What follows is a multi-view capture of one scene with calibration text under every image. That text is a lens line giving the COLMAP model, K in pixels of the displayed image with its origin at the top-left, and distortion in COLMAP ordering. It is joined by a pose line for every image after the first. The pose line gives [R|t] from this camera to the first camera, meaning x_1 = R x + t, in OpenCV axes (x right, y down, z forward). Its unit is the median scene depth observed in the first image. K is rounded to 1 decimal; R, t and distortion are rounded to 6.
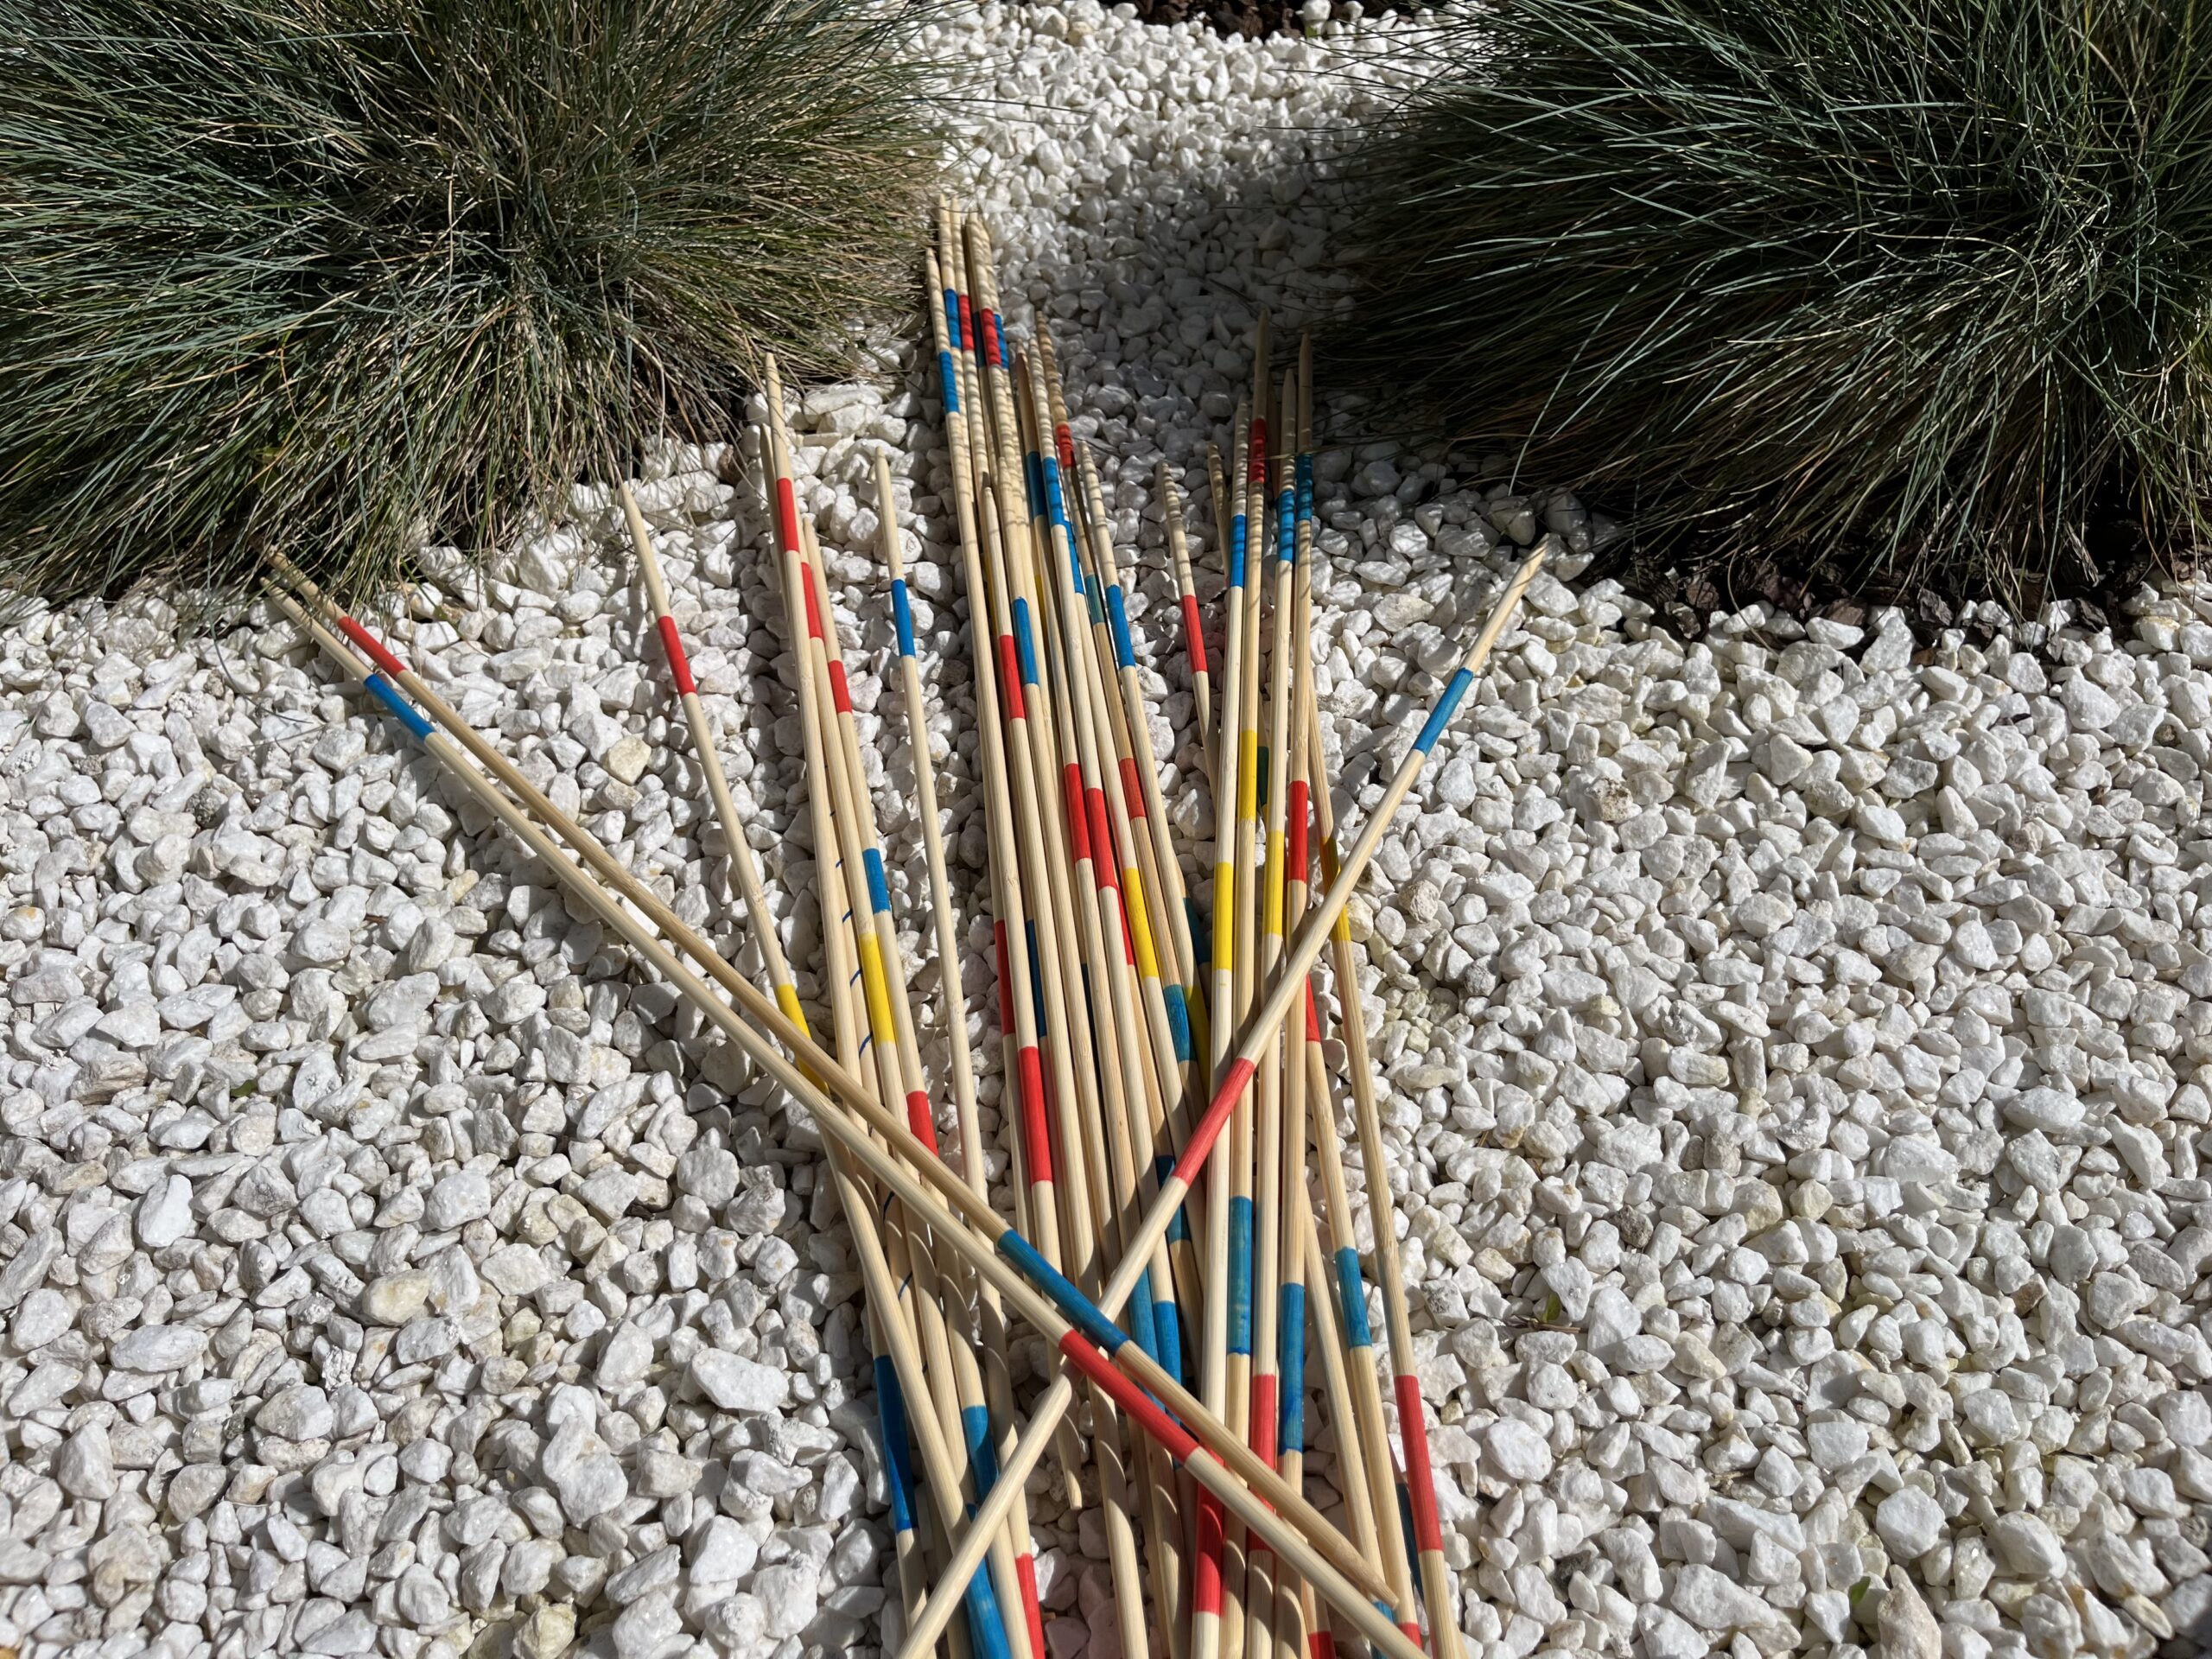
lens RADIAL K [[1681.6, 0, 1104.3], [0, 1681.6, 825.1], [0, 0, 1]] dist [0.057244, -0.092220]
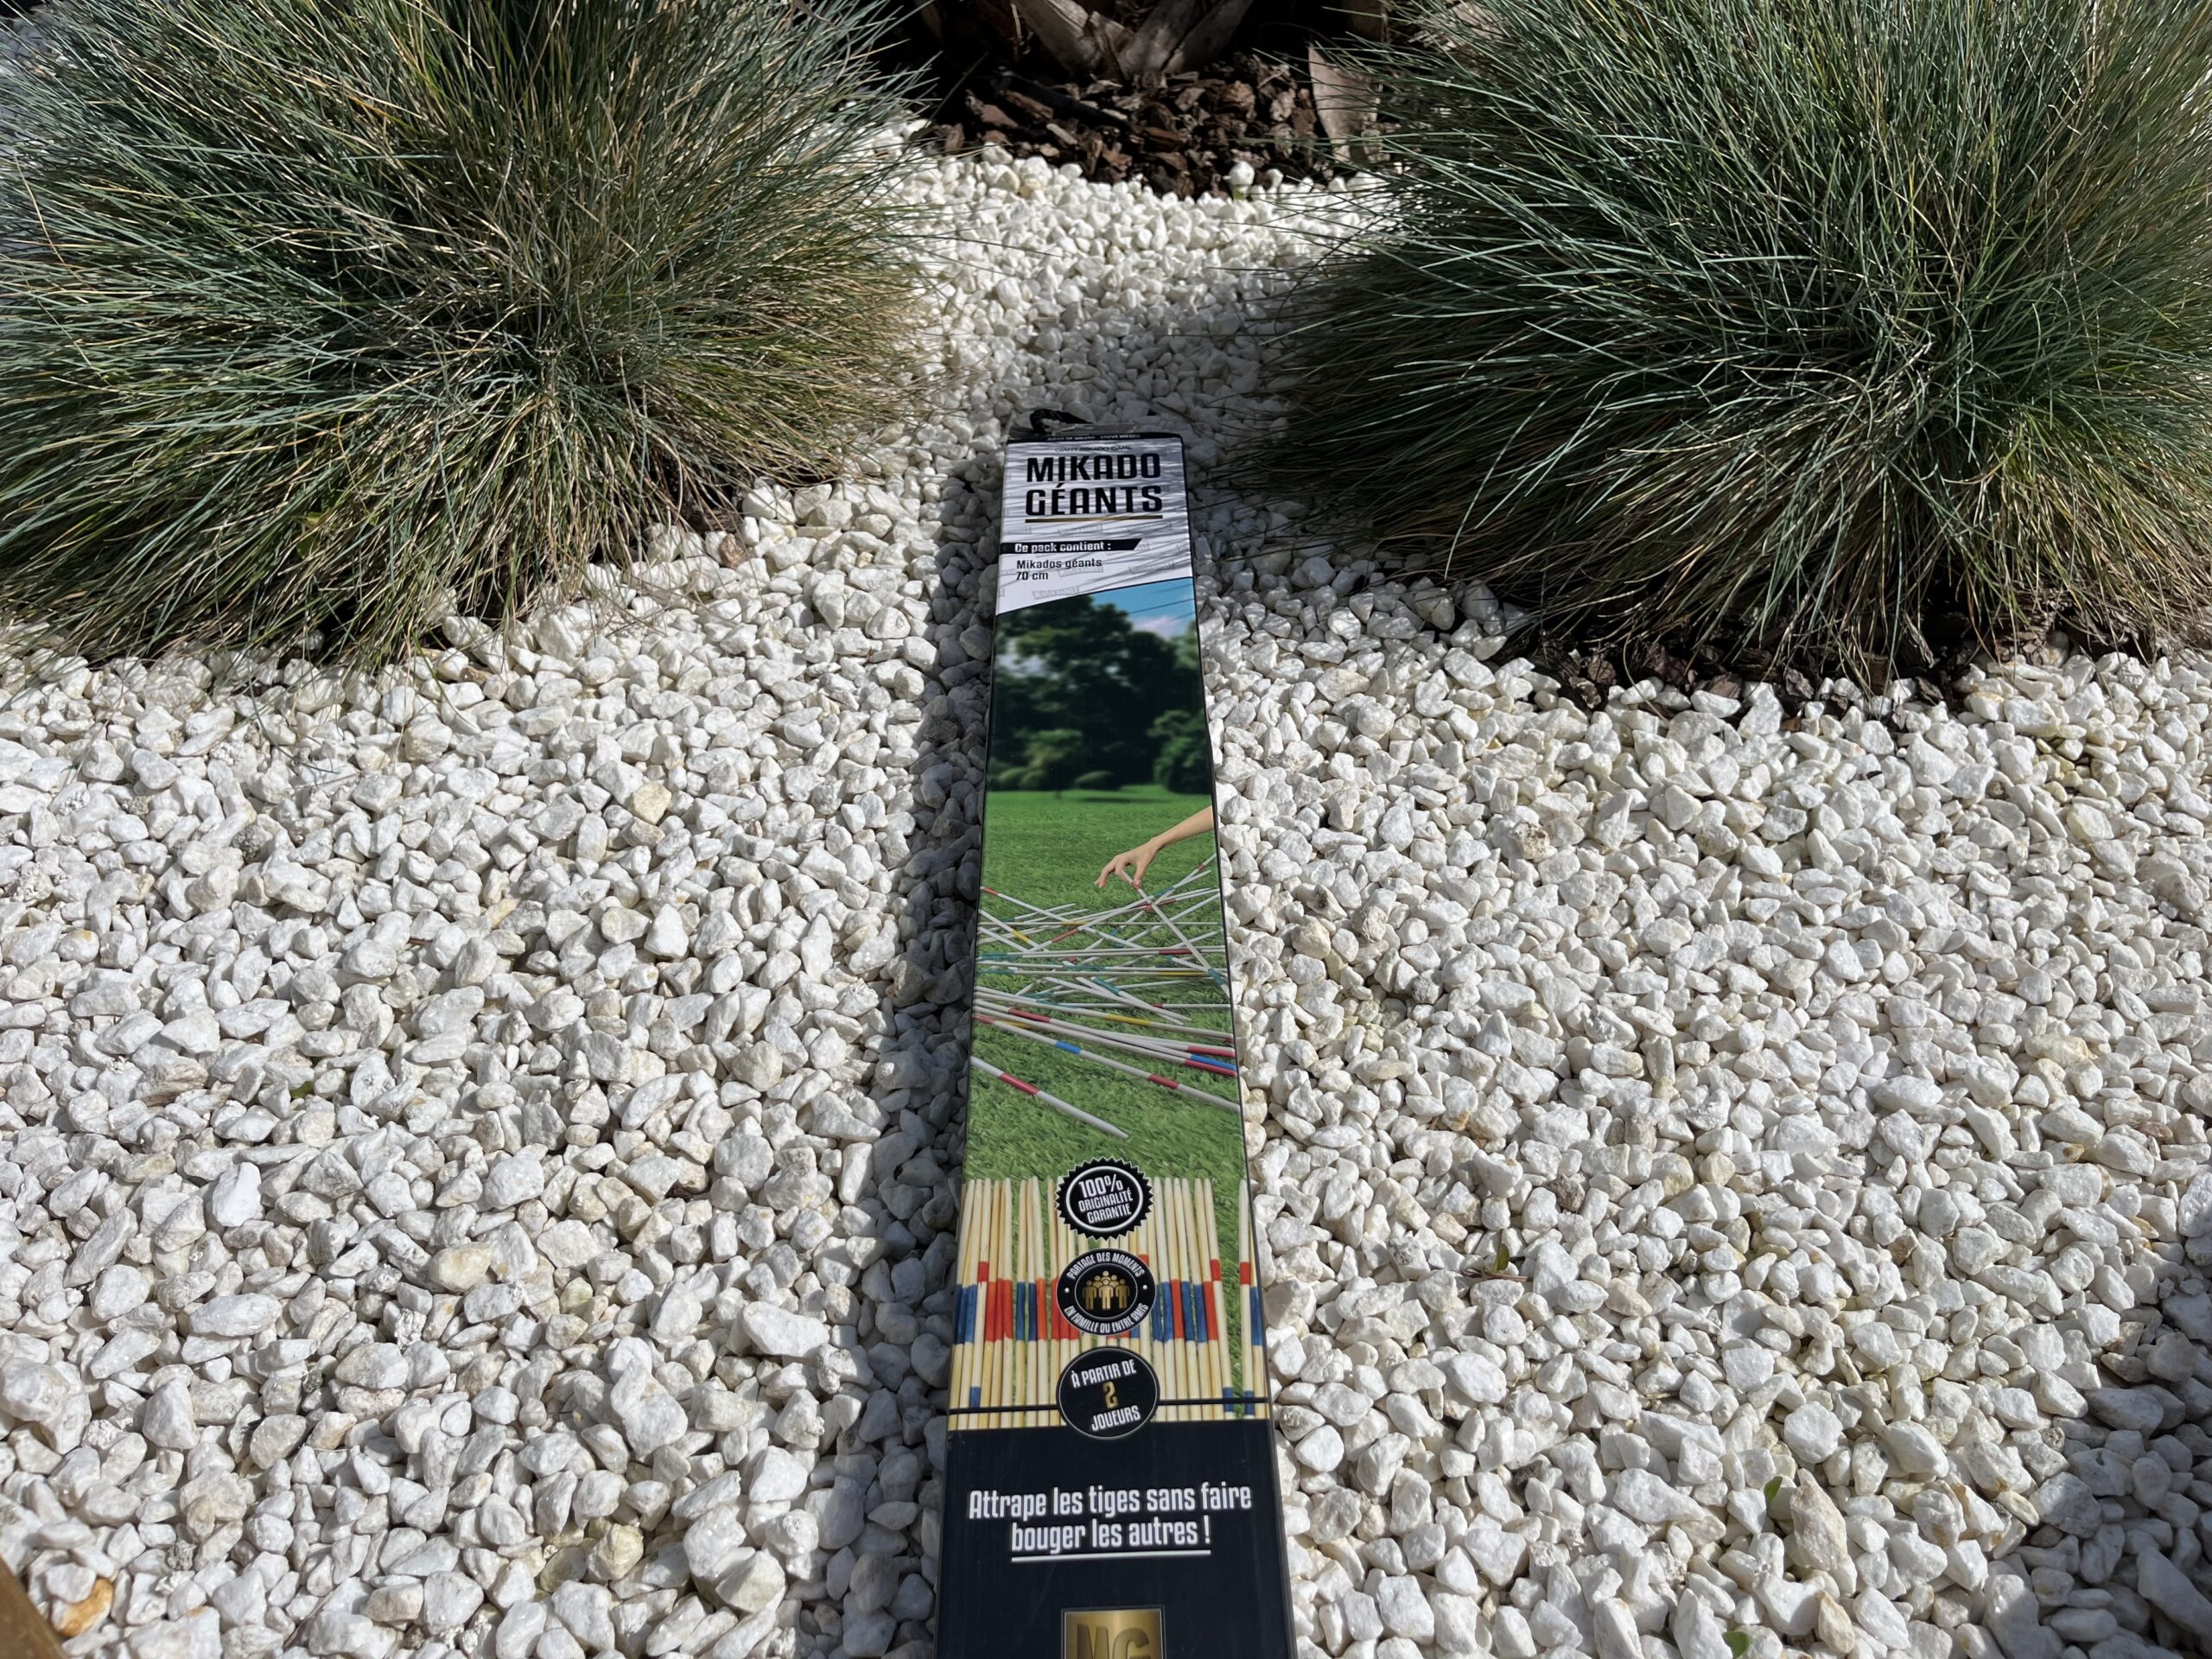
lens RADIAL K [[1681.6, 0, 1108.3], [0, 1681.6, 823.4], [0, 0, 1]] dist [0.057244, -0.092220]
pose [[0.997305, 0.006847, 0.073049, -0.069719], [-0.000392, 0.996120, -0.088008, 0.075247], [-0.073368, 0.087742, 0.993438, -0.115256]]
